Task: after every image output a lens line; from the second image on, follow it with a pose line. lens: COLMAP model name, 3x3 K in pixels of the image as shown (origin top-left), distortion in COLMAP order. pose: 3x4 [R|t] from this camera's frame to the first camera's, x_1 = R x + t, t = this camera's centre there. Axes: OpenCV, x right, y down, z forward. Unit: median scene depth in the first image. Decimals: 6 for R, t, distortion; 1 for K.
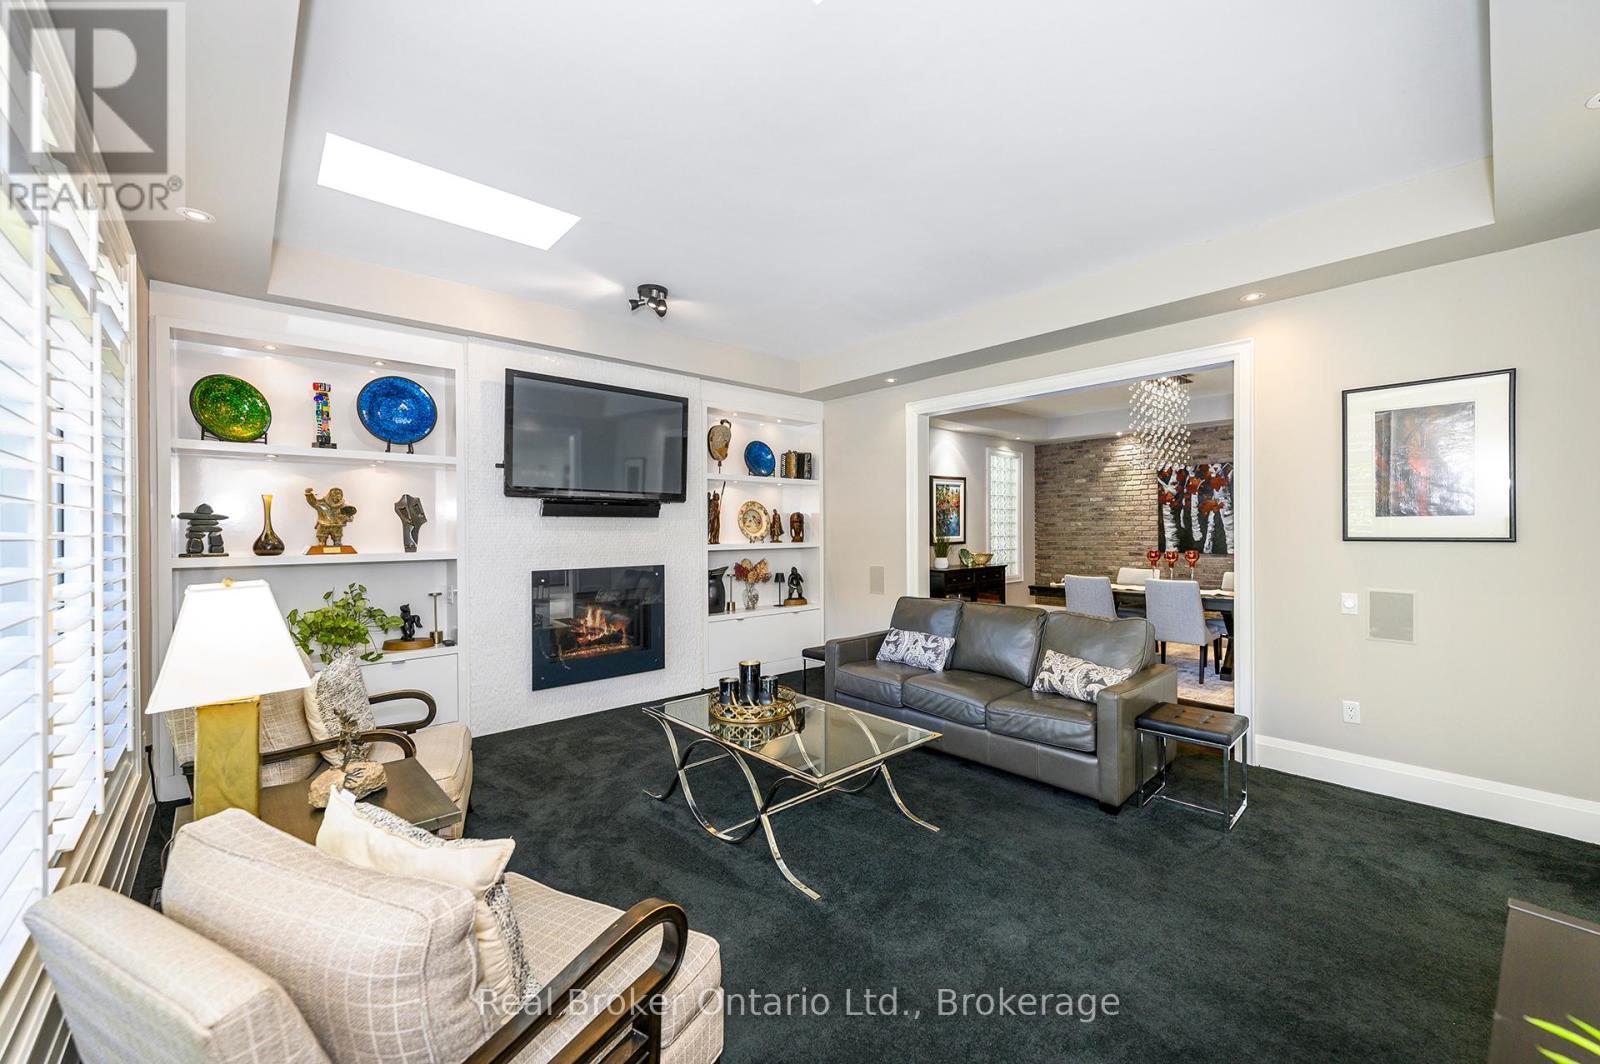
lens RADIAL K [[635.9, 0, 804.2], [0, 635.9, 529.7], [0, 0, 1]] dist [0.004214, 0.000038]
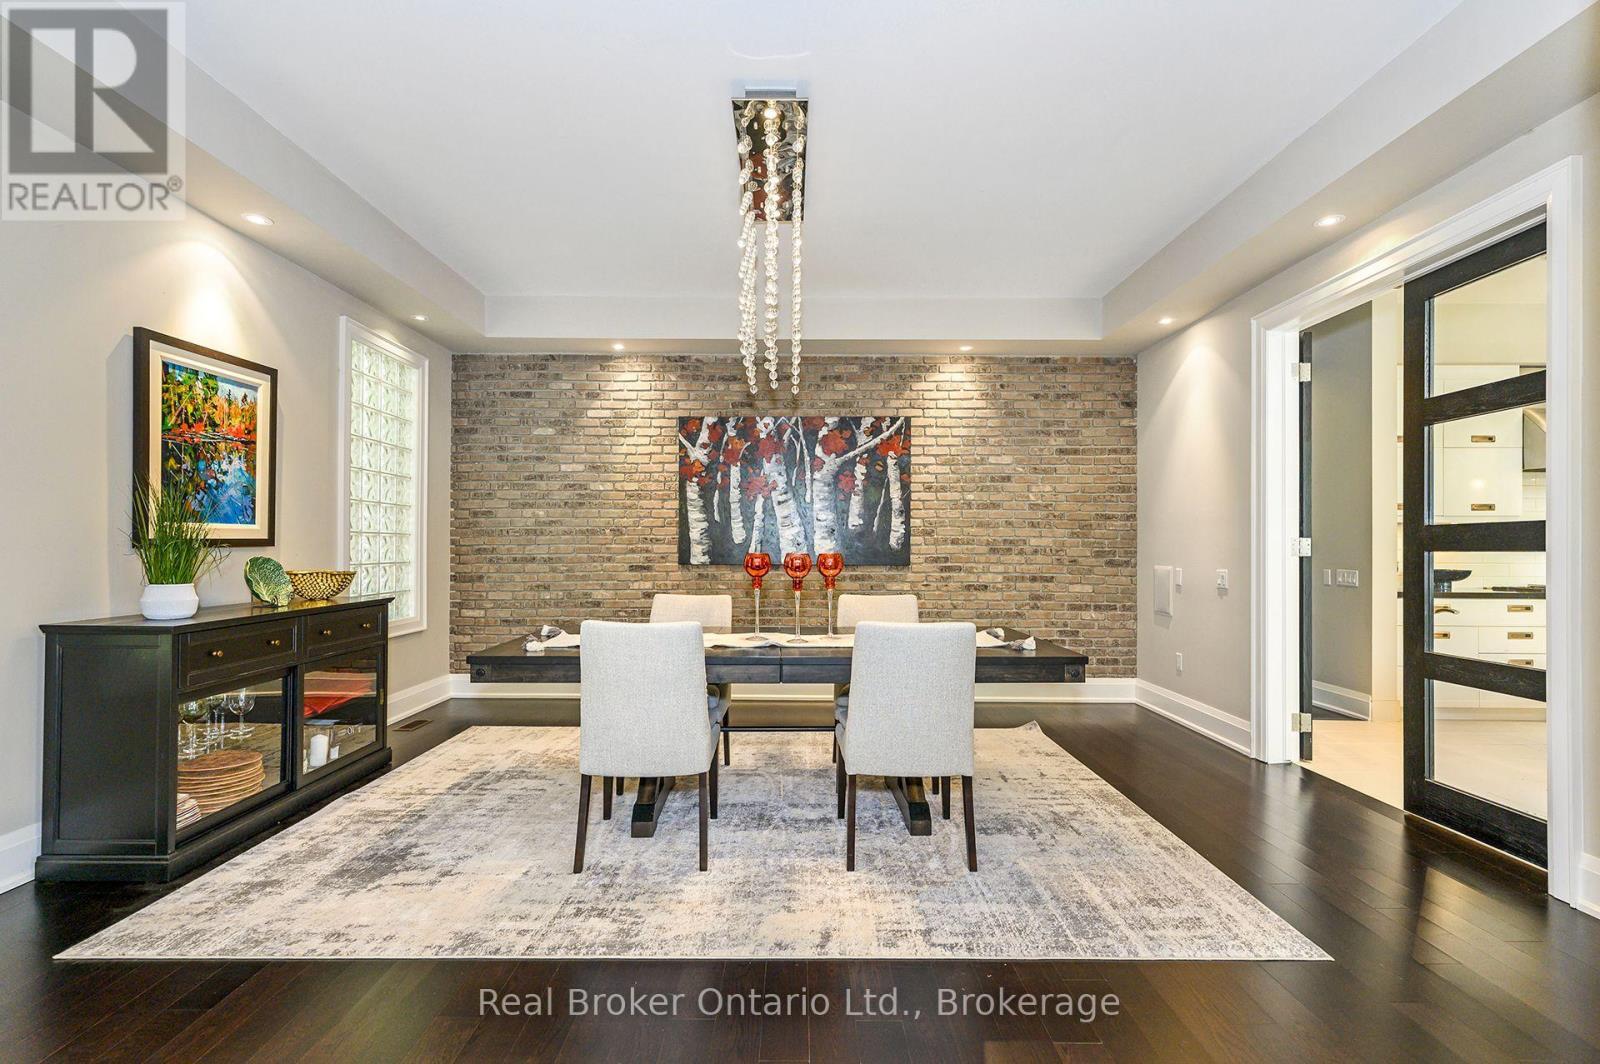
lens RADIAL K [[733.8, 0, 798.8], [0, 733.8, 543.6], [0, 0, 1]] dist [0.001543, 0.000012]
pose [[0.675720, 0.011781, 0.737065, 0.144630], [-0.006237, 0.999928, -0.010264, 0.023468], [-0.737132, 0.002338, 0.675744, 0.481871]]
